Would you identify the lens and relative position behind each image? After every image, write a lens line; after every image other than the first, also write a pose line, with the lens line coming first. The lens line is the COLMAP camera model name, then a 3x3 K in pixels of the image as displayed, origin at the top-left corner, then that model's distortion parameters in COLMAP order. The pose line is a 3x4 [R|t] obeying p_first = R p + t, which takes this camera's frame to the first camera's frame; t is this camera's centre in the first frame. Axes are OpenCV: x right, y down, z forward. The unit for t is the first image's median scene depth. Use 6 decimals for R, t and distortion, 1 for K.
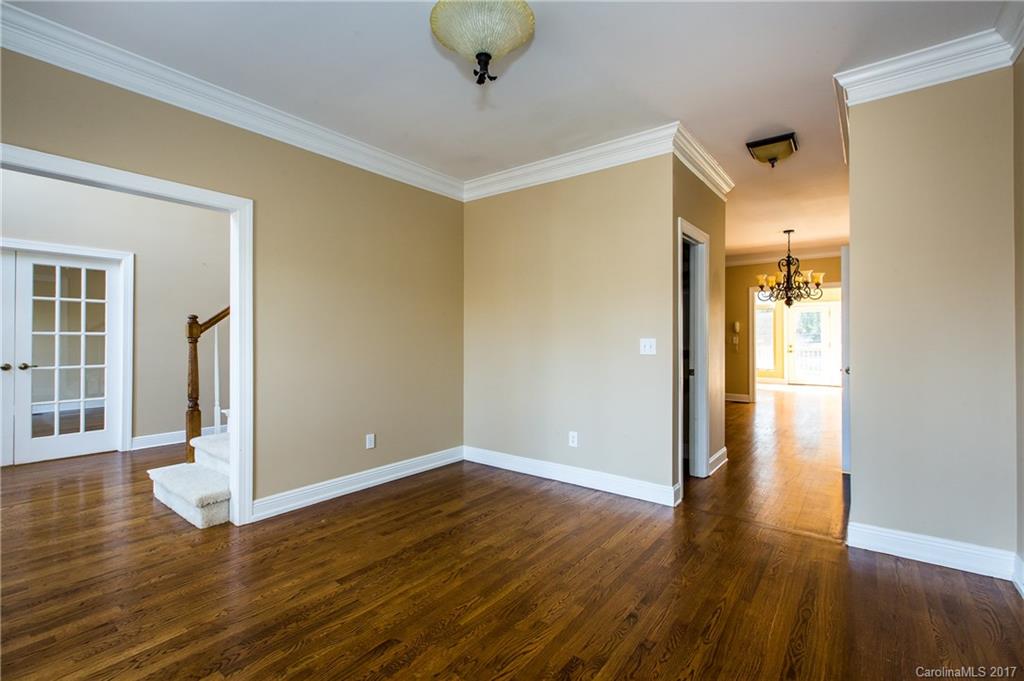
lens RADIAL K [[462.0, 0, 520.7], [0, 462.0, 335.7], [0, 0, 1]] dist [-0.002742, 0.000252]
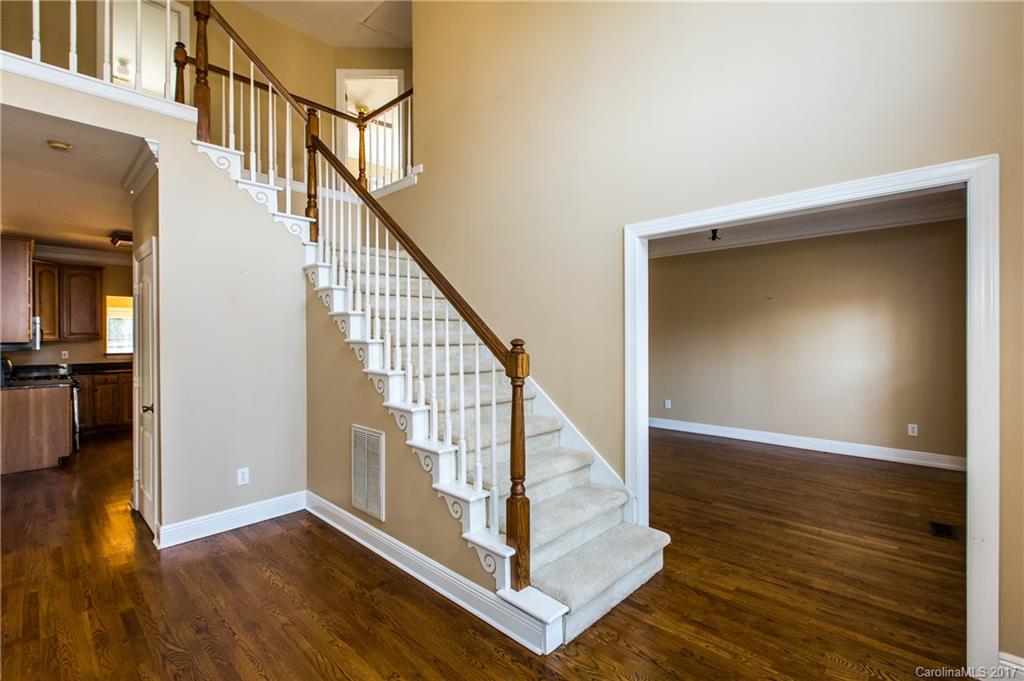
lens RADIAL K [[462.0, 0, 520.7], [0, 462.0, 335.7], [0, 0, 1]] dist [-0.002742, 0.000252]
pose [[0.090972, -0.005083, 0.995841, -1.569619], [-0.003943, 0.999977, 0.005465, -0.062803], [-0.995846, -0.004424, 0.090949, 1.132316]]
